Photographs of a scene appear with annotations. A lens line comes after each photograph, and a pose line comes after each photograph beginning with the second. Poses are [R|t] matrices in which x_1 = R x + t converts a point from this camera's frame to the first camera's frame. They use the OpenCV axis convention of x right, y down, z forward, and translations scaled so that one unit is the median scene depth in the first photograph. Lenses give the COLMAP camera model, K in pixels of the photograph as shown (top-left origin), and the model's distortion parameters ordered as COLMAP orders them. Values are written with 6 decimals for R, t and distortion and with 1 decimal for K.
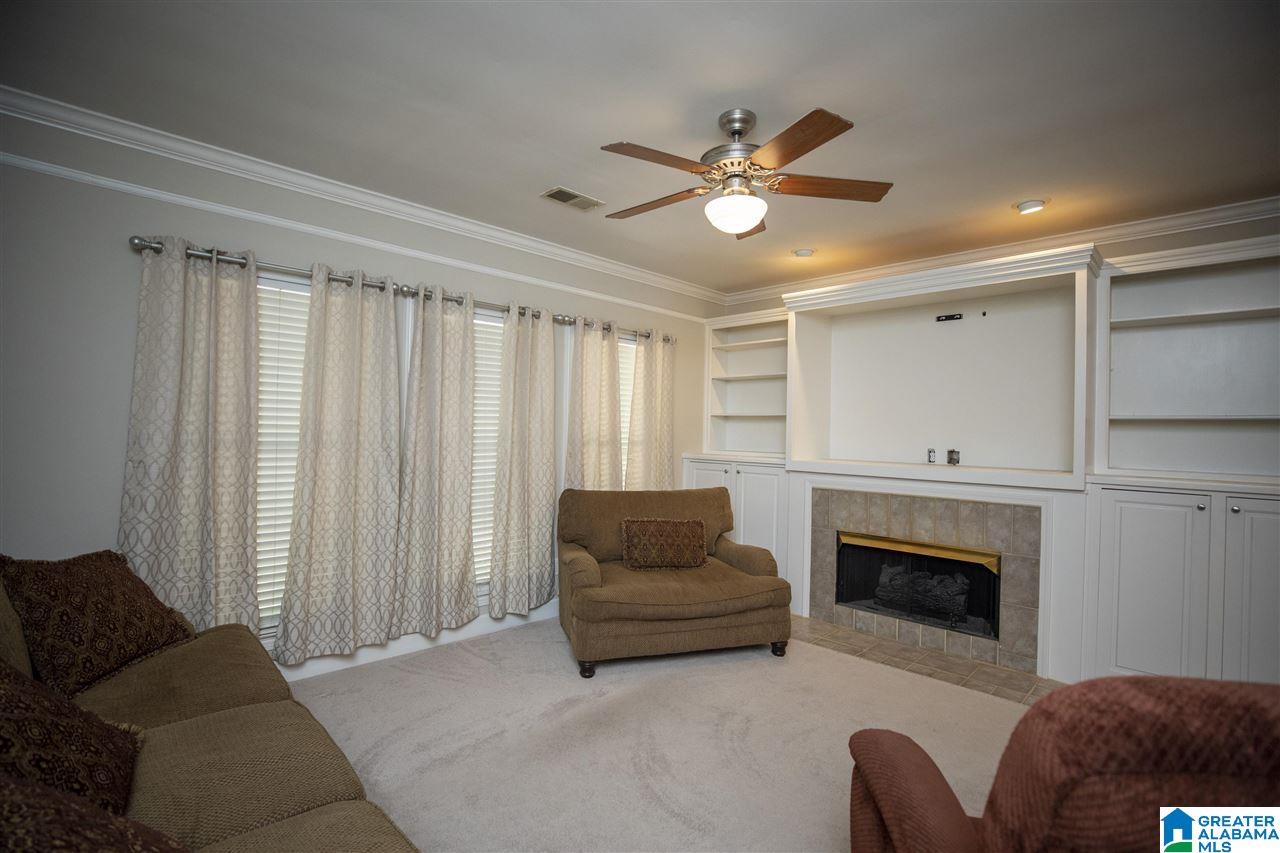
lens RADIAL K [[587.8, 0, 640.5], [0, 587.8, 429.3], [0, 0, 1]] dist [-0.034885, 0.007041]
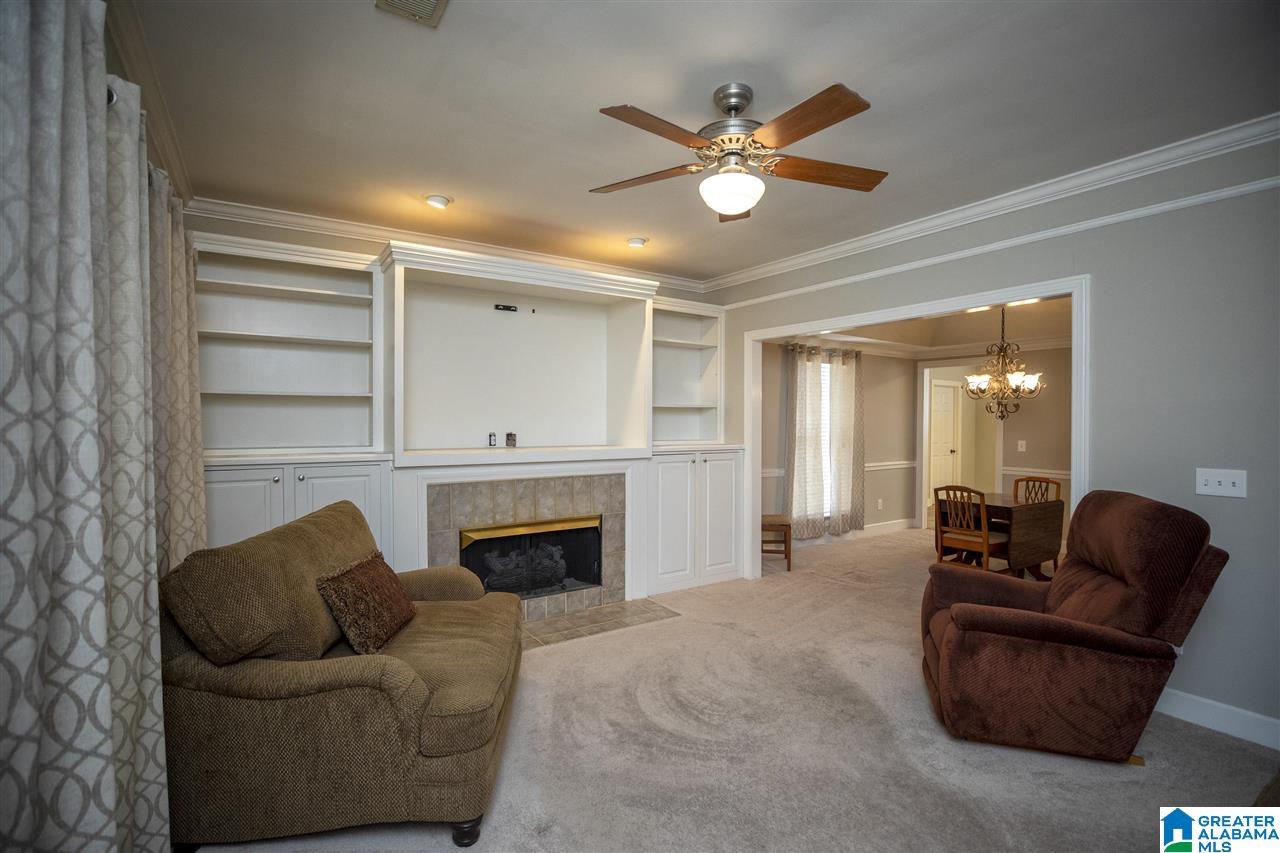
lens RADIAL K [[587.8, 0, 638.0], [0, 587.8, 427.5], [0, 0, 1]] dist [-0.034885, 0.007041]
pose [[0.201525, -0.031014, 0.978992, -0.536019], [-0.000523, 0.999495, 0.031771, -0.010482], [-0.979483, -0.006915, 0.201407, 0.624026]]
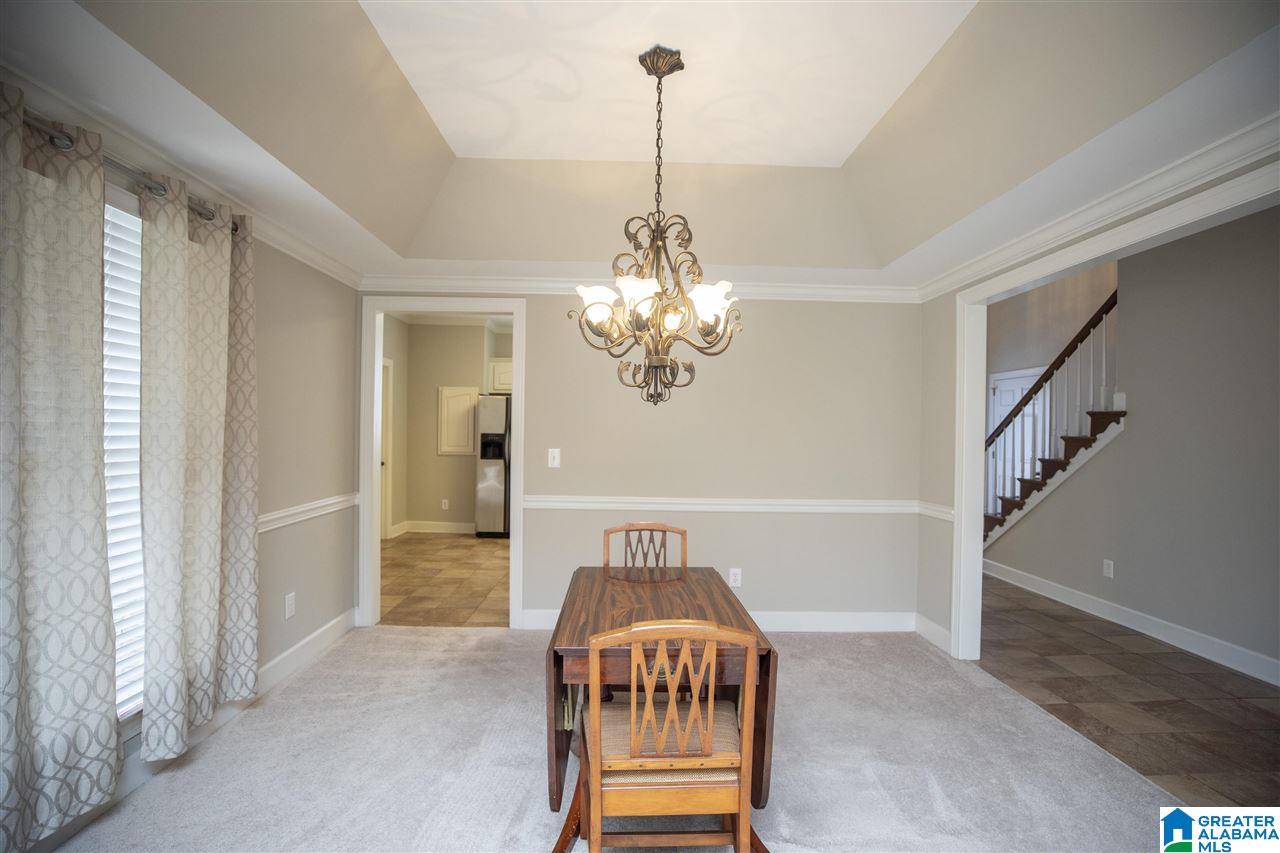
lens RADIAL K [[587.8, 0, 642.8], [0, 587.8, 428.8], [0, 0, 1]] dist [-0.034885, 0.007041]
pose [[-0.729372, -0.030981, 0.683415, 0.584961], [-0.028989, 0.999476, 0.014371, 0.030072], [-0.683502, -0.009330, -0.729889, 0.484720]]
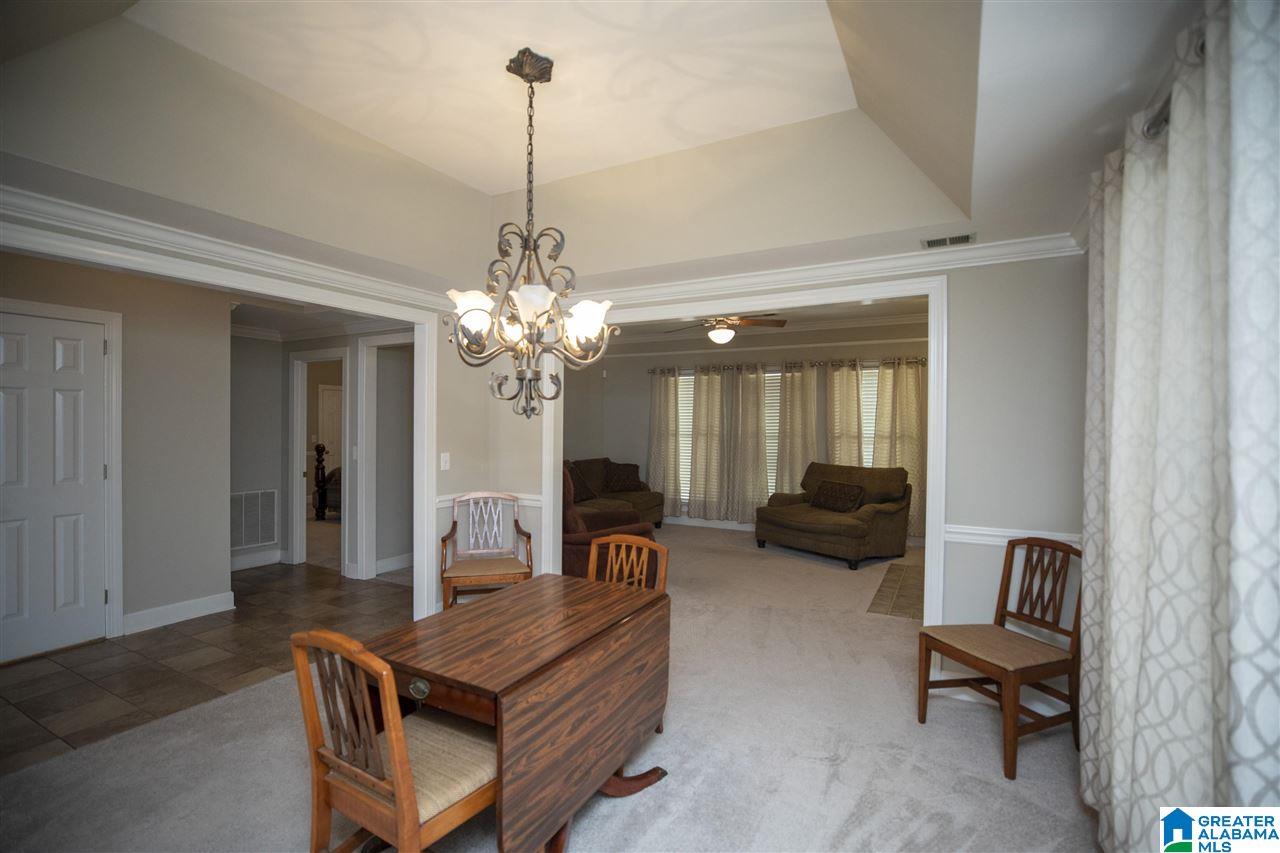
lens RADIAL K [[587.8, 0, 630.4], [0, 587.8, 430.2], [0, 0, 1]] dist [-0.034885, 0.007041]
pose [[0.270895, -0.012335, -0.962530, 1.542889], [-0.000644, 0.999915, -0.012995, 0.033235], [0.962609, 0.004140, 0.270864, 0.000818]]
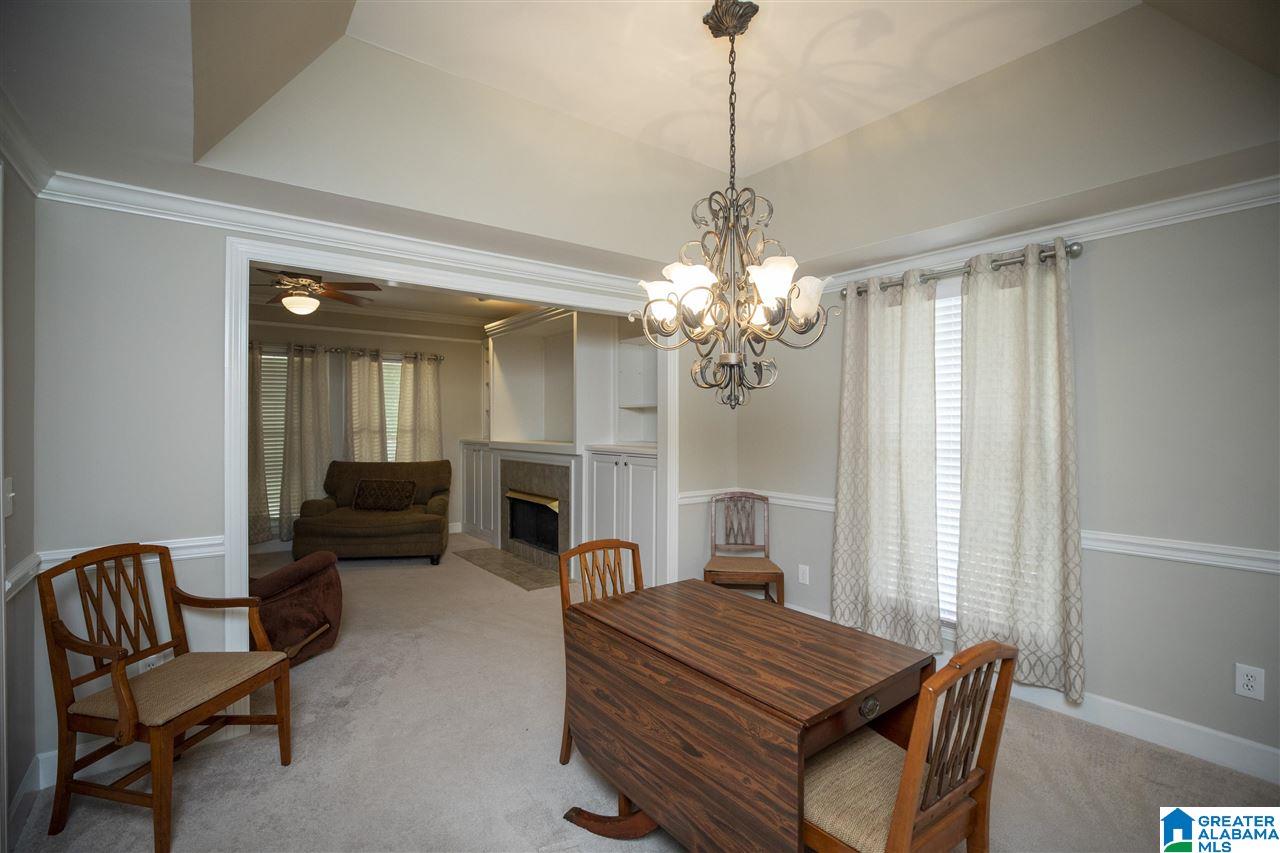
lens RADIAL K [[587.8, 0, 638.3], [0, 587.8, 429.5], [0, 0, 1]] dist [-0.034885, 0.007041]
pose [[0.990394, -0.015804, -0.137370, 0.964120], [0.016492, 0.999856, 0.003875, 0.029416], [0.137289, -0.006103, 0.990512, -0.452540]]
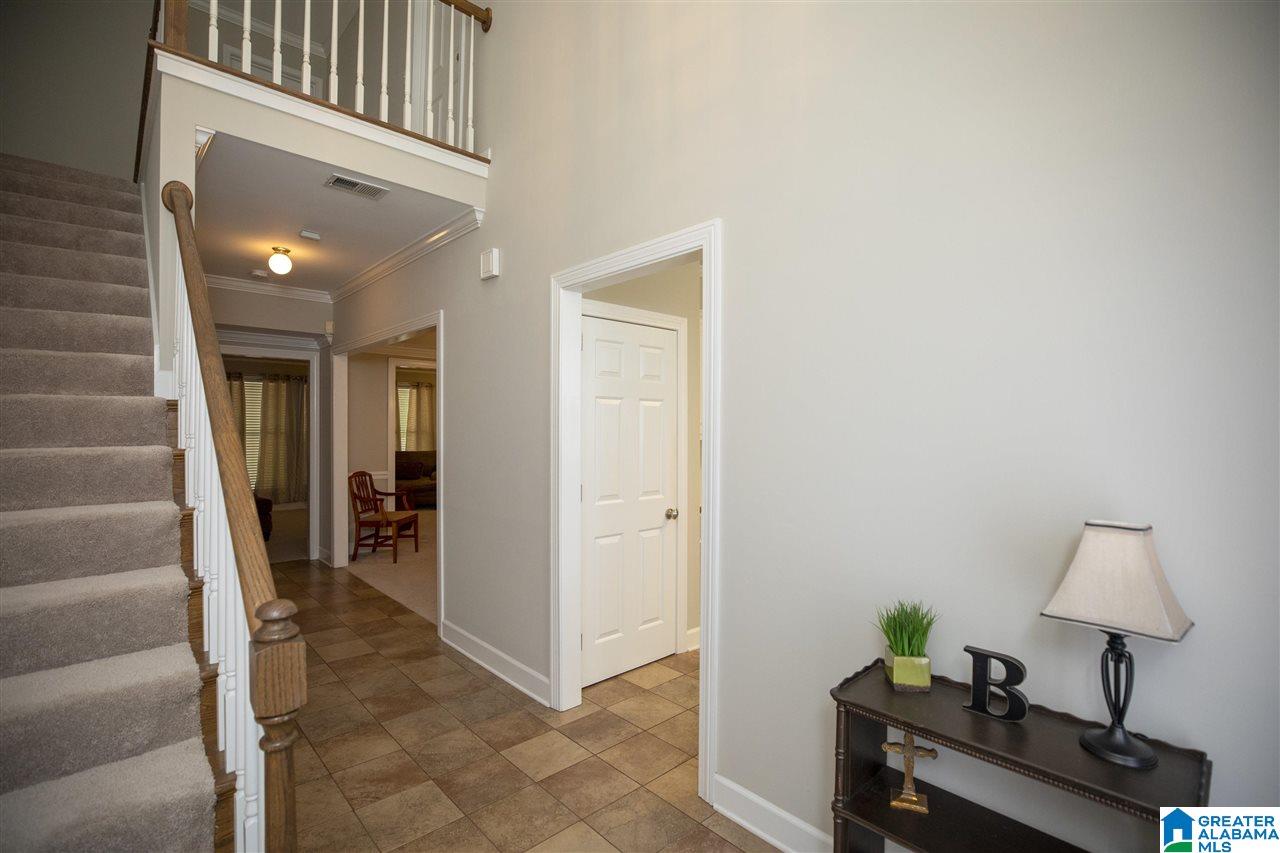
lens RADIAL K [[587.8, 0, 642.2], [0, 587.8, 422.8], [0, 0, 1]] dist [-0.034885, 0.007041]
pose [[0.998071, -0.011070, -0.061082, 1.308244], [0.010969, 0.999938, -0.001979, 0.003021], [0.061100, 0.001305, 0.998131, -1.560103]]
